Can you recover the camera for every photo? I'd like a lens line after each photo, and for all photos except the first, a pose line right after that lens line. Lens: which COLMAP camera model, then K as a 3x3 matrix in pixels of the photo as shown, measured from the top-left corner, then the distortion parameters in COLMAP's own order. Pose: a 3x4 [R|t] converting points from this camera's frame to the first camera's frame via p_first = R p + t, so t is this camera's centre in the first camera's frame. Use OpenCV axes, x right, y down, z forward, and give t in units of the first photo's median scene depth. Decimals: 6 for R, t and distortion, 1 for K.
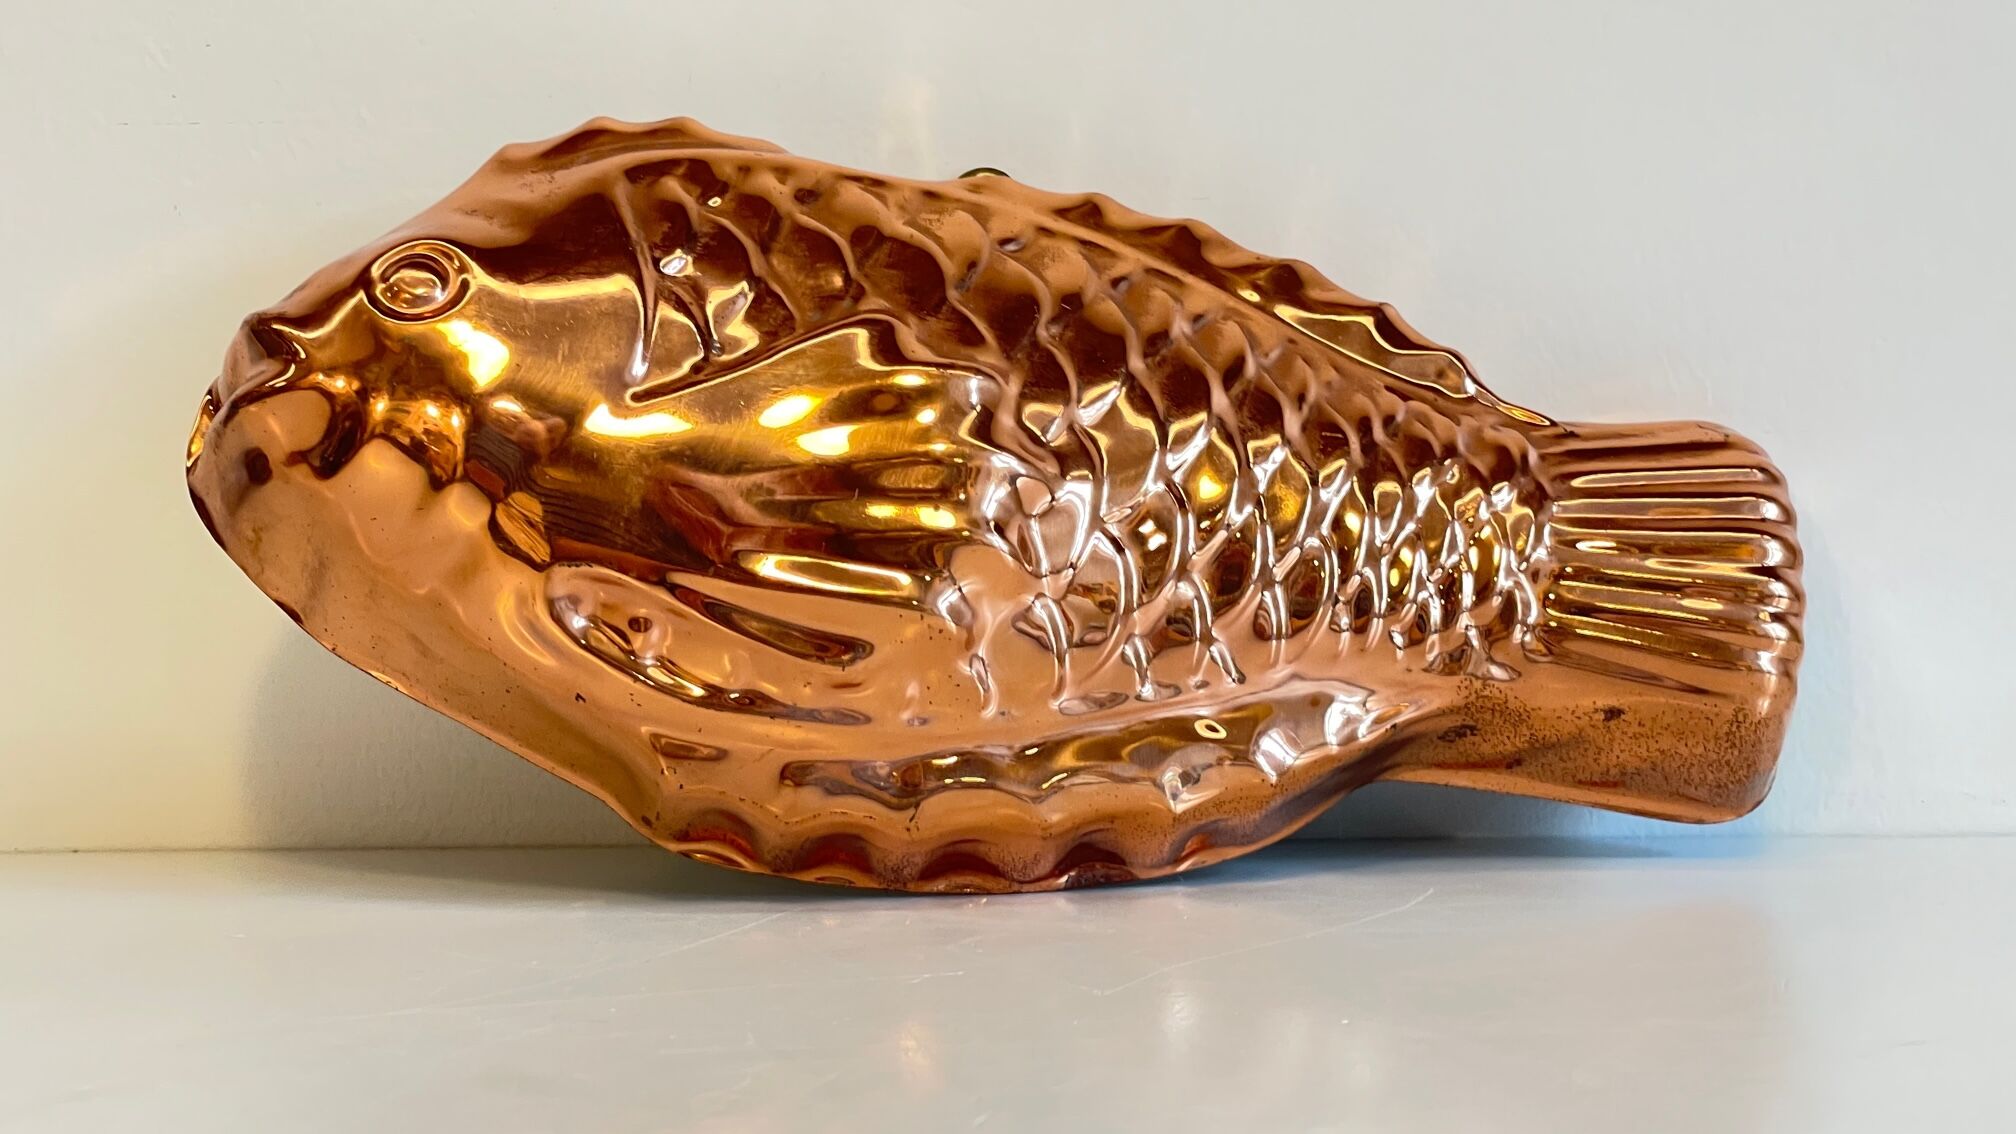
lens RADIAL K [[3072.9, 0, 1008.0], [0, 3072.9, 567.0], [0, 0, 1]] dist [-0.017644, 0.194882]
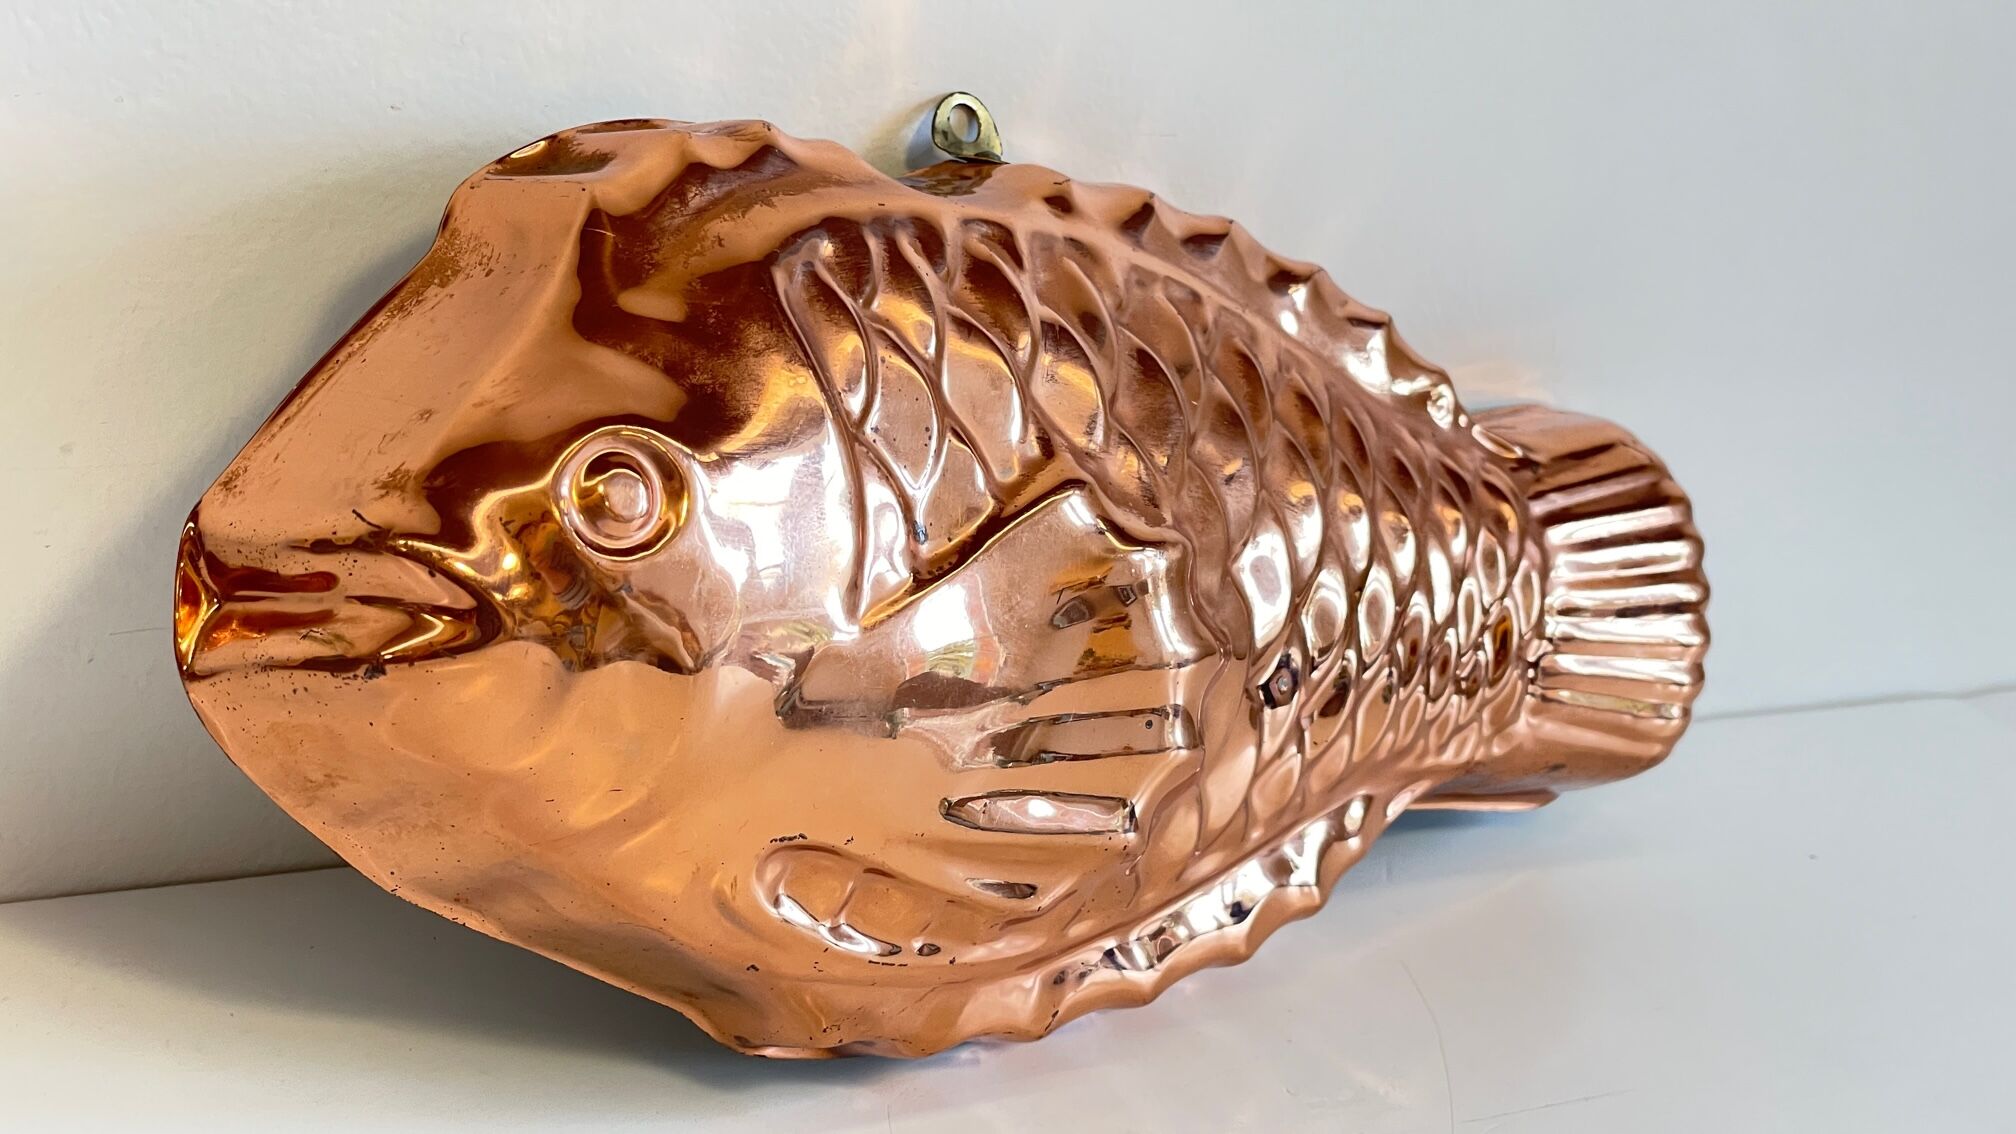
lens RADIAL K [[3072.9, 0, 1008.0], [0, 3072.9, 567.0], [0, 0, 1]] dist [-0.017644, 0.194882]
pose [[0.836771, -0.056450, 0.544635, -0.492284], [-0.168439, 0.919901, 0.354133, -0.336605], [-0.521001, -0.388066, 0.760239, 0.361279]]
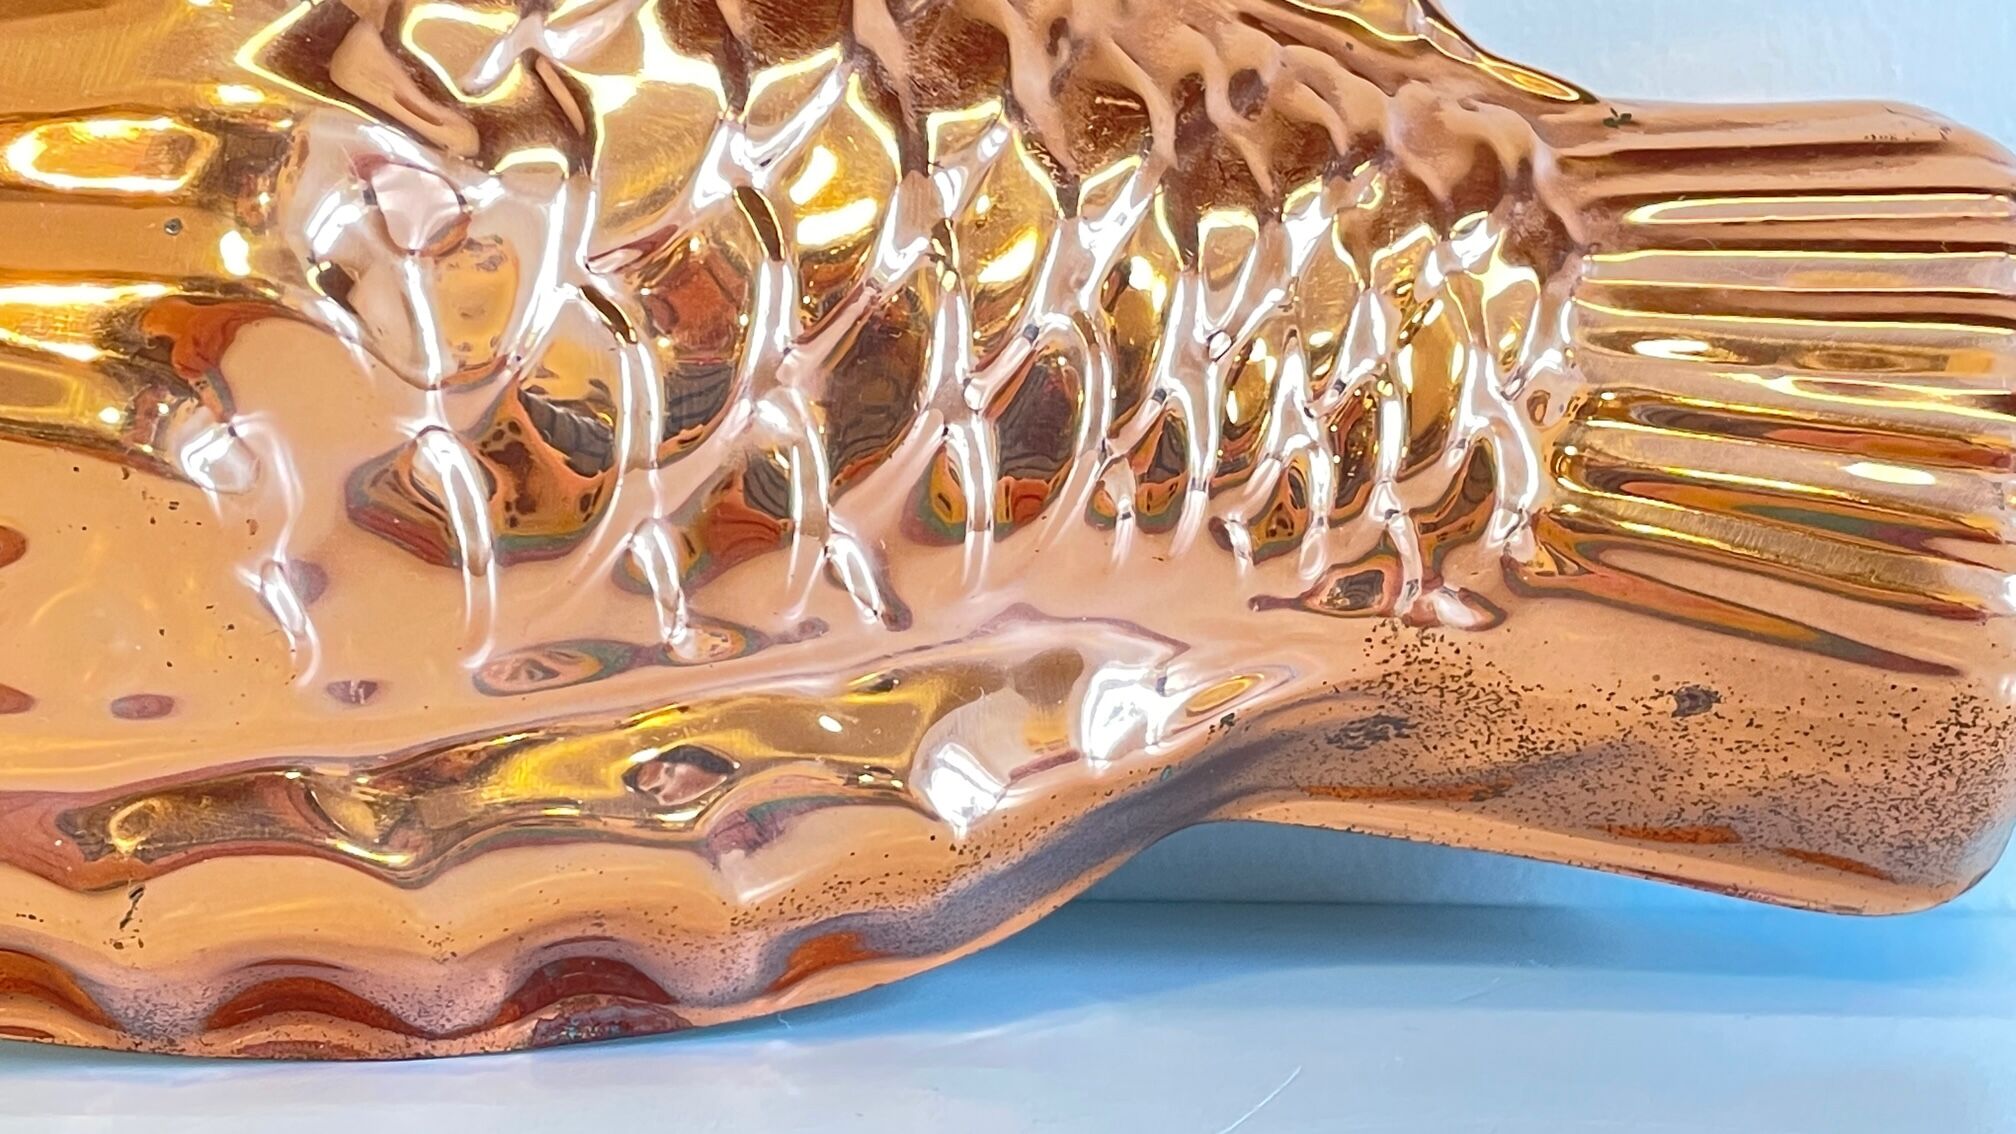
lens RADIAL K [[3190.9, 0, 1008.0], [0, 3190.9, 567.0], [0, 0, 1]] dist [0.070784, -0.072901]
pose [[0.999767, 0.017926, -0.012006, 0.096601], [-0.017370, 0.998842, 0.044870, 0.006712], [0.012796, -0.044651, 0.998921, 0.506260]]
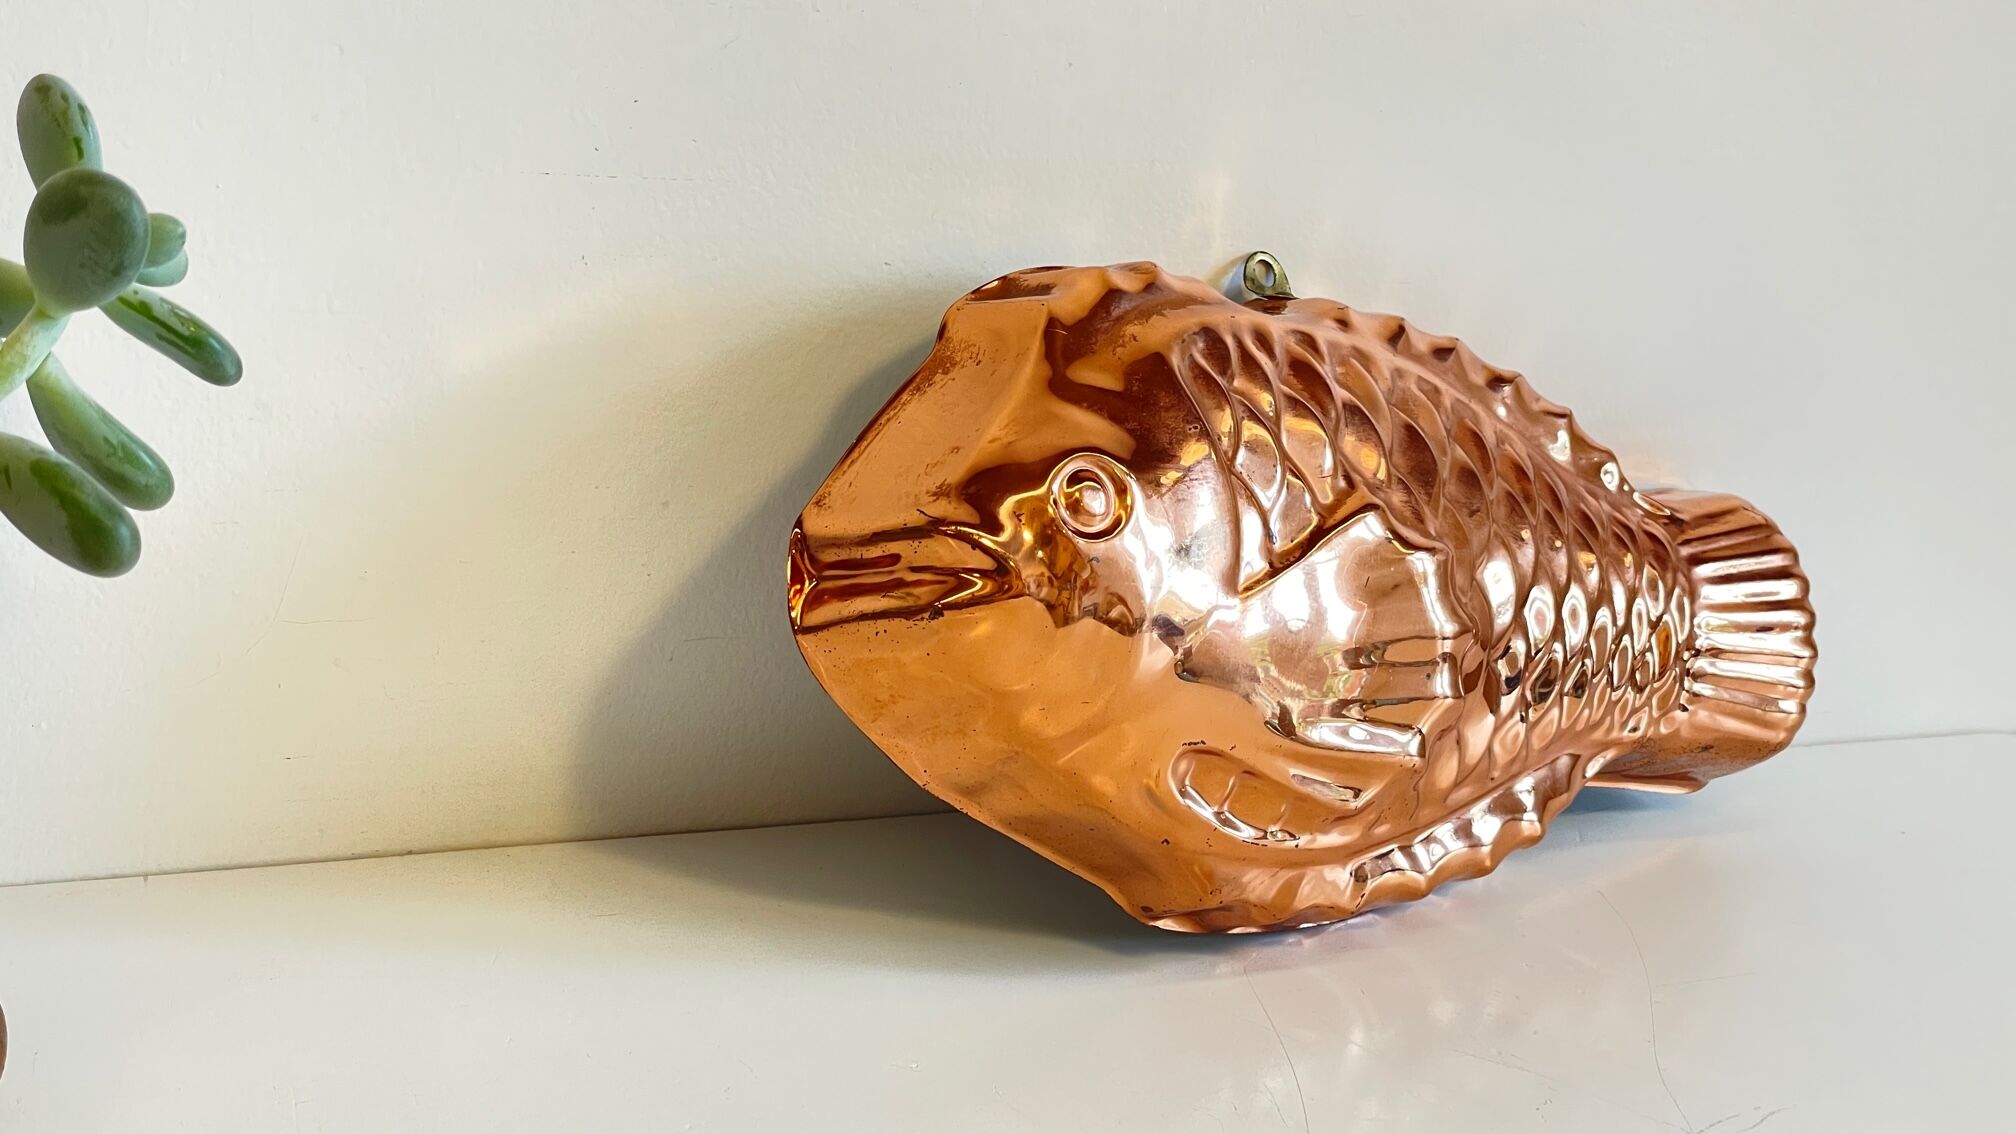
lens RADIAL K [[3072.9, 0, 1008.0], [0, 3072.9, 567.0], [0, 0, 1]] dist [-0.017644, 0.194882]
pose [[0.846416, -0.027844, 0.531794, -0.765824], [-0.137107, 0.953571, 0.268150, -0.343323], [-0.514569, -0.299879, 0.803300, 0.111384]]
